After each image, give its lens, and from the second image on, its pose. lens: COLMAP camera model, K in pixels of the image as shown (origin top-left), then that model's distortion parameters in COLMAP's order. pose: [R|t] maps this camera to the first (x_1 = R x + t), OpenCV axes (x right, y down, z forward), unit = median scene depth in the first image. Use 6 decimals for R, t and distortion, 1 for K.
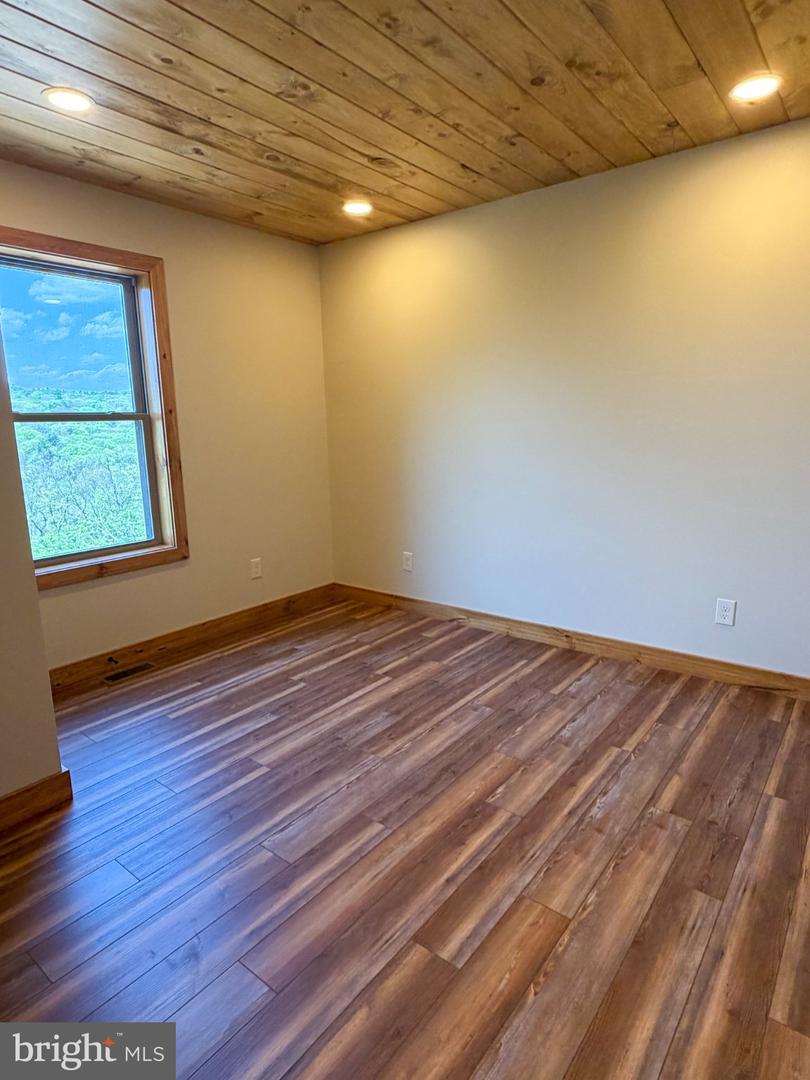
lens RADIAL K [[617.1, 0, 401.9], [0, 617.1, 540.2], [0, 0, 1]] dist [0.001143, -0.000196]
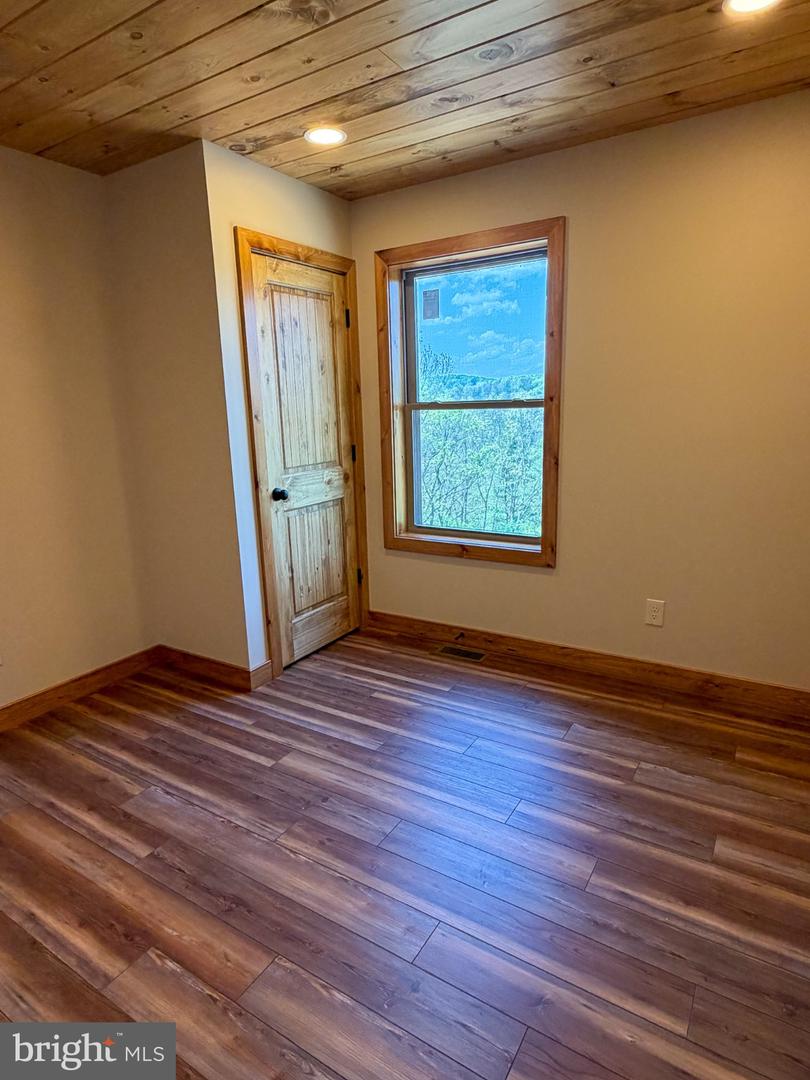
lens RADIAL K [[617.1, 0, 401.9], [0, 617.1, 538.9], [0, 0, 1]] dist [0.001143, -0.000196]
pose [[0.107012, 0.232331, -0.966732, 0.519475], [-0.166494, 0.962773, 0.212950, -0.179425], [0.980218, 0.138166, 0.141710, 0.746032]]
